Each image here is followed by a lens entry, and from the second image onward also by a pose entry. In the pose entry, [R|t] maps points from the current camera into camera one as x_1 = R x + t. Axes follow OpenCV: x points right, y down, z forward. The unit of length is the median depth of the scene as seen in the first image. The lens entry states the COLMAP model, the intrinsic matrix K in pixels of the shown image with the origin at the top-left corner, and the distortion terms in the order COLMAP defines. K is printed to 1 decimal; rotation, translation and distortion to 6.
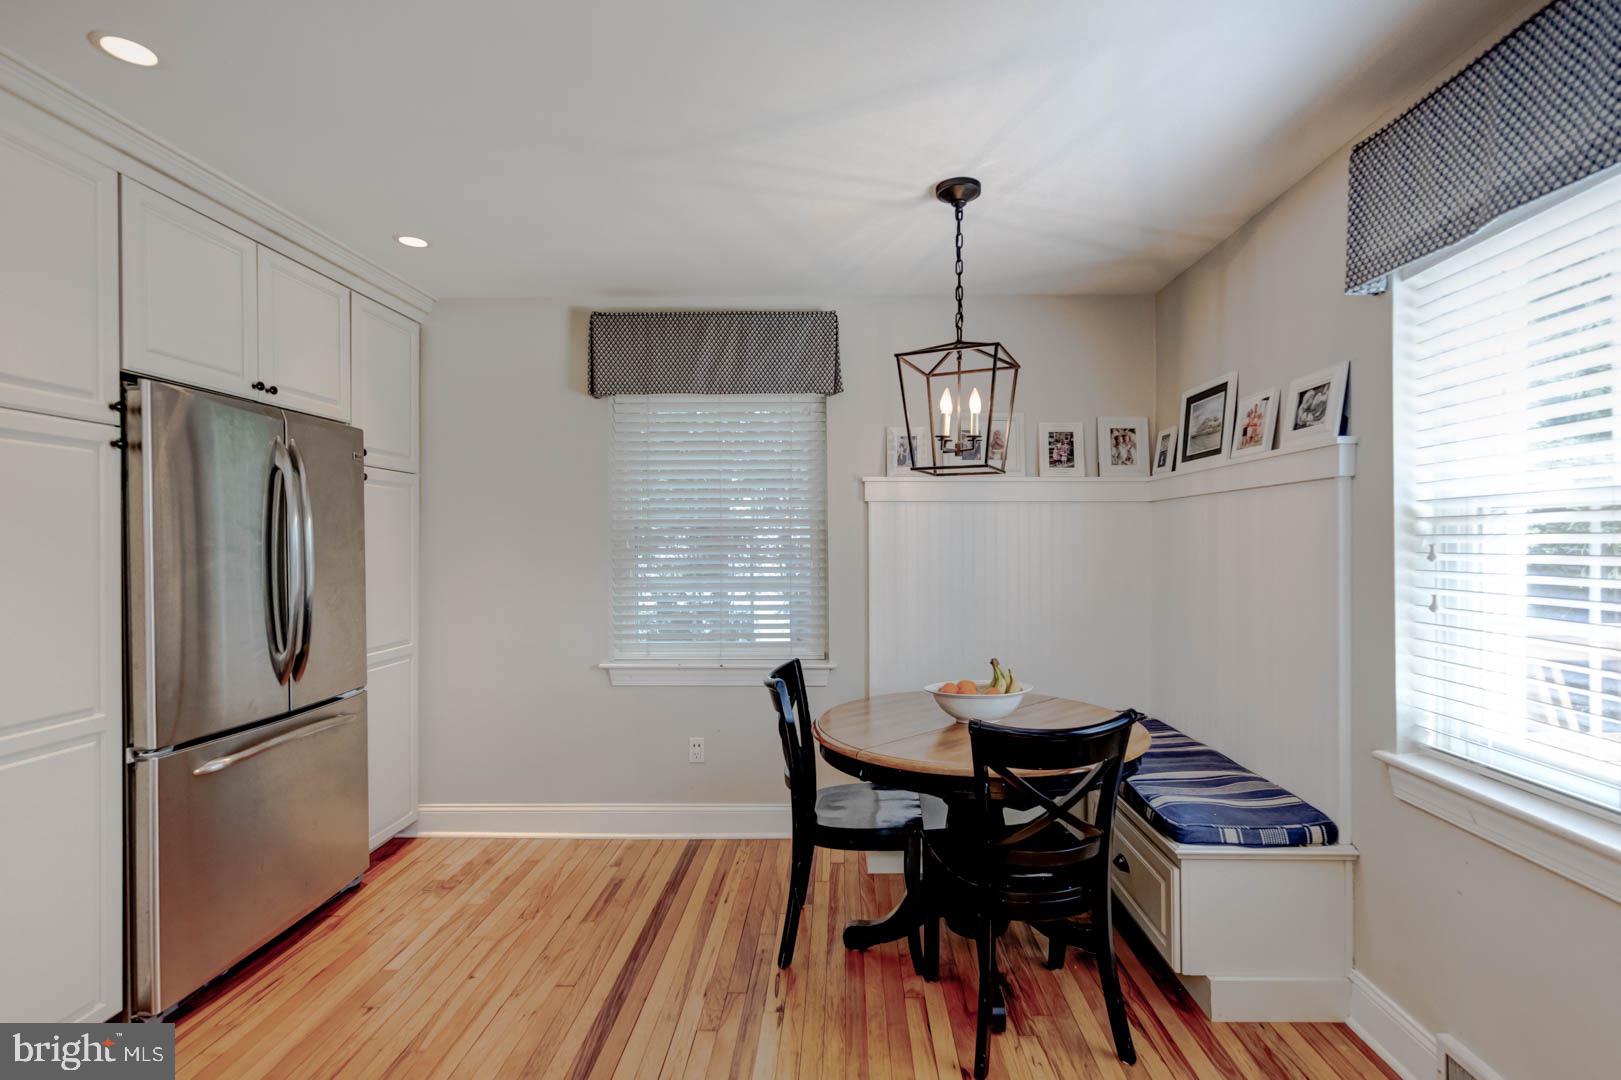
lens RADIAL K [[714.8, 0, 816.6], [0, 714.8, 547.5], [0, 0, 1]] dist [0.007835, 0.000060]
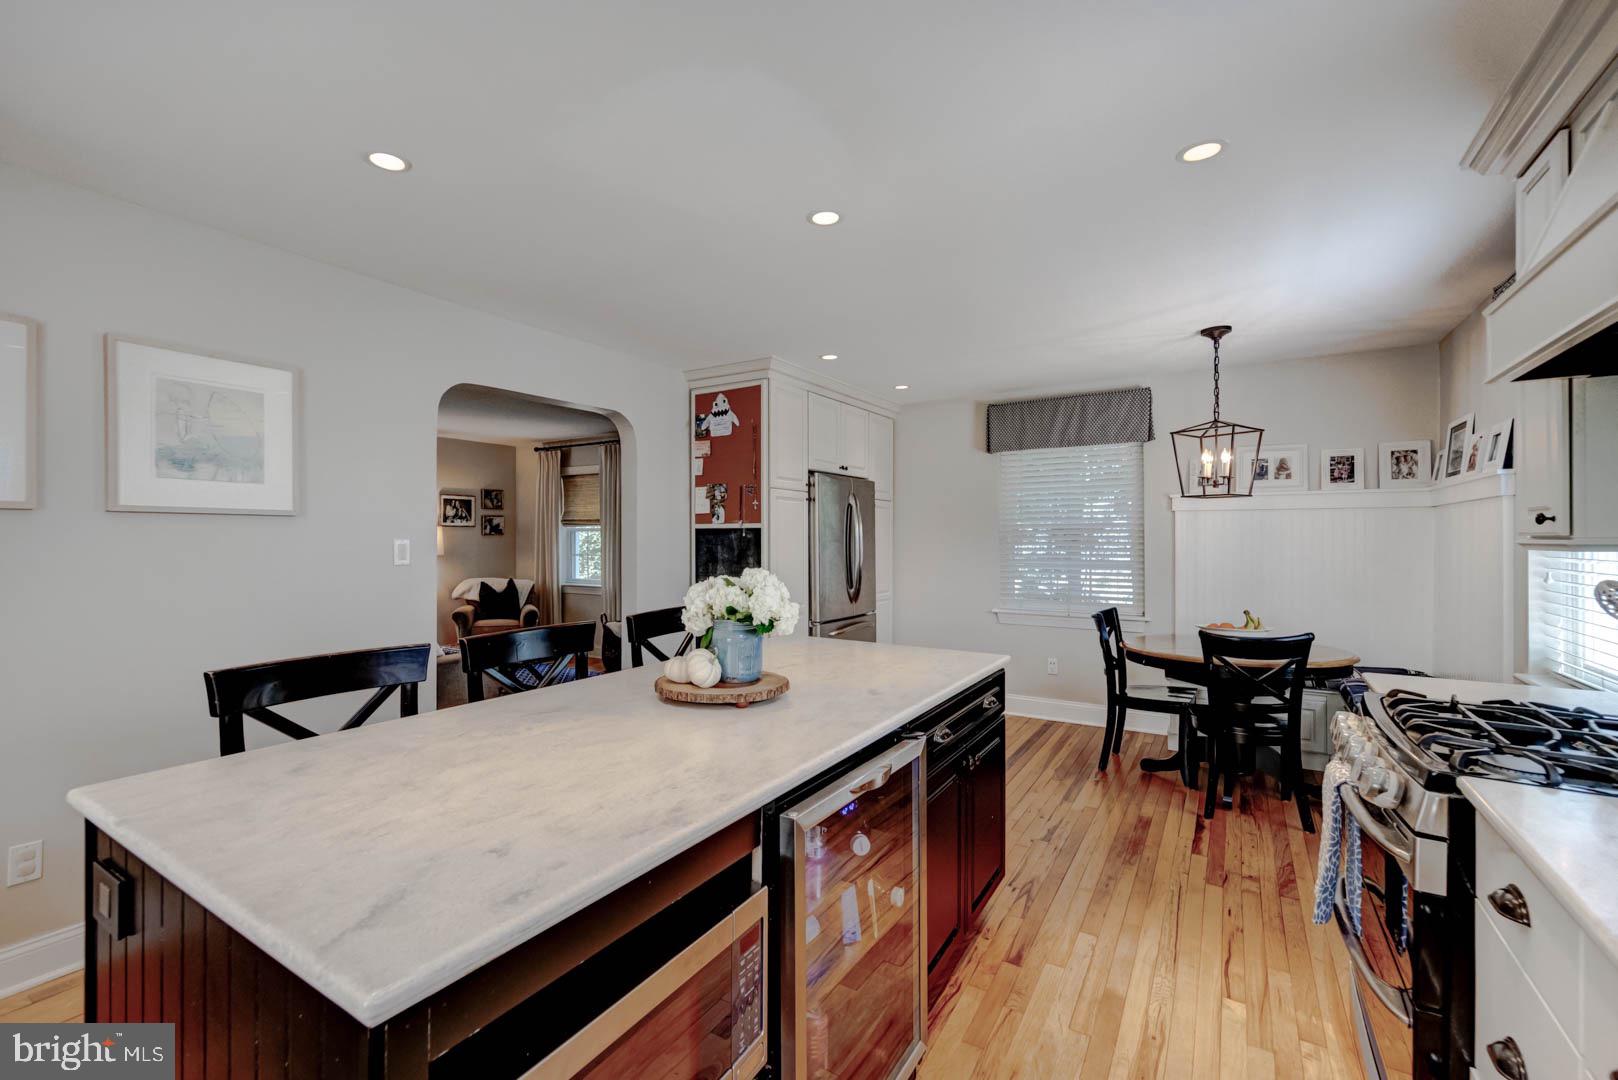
lens RADIAL K [[671.2, 0, 782.2], [0, 671.2, 537.9], [0, 0, 1]] dist [0.001225, -0.000316]
pose [[0.849340, 0.000680, -0.527845, 0.151370], [-0.004627, 0.999970, -0.006158, 0.005150], [0.527825, 0.007673, 0.849318, -0.814797]]
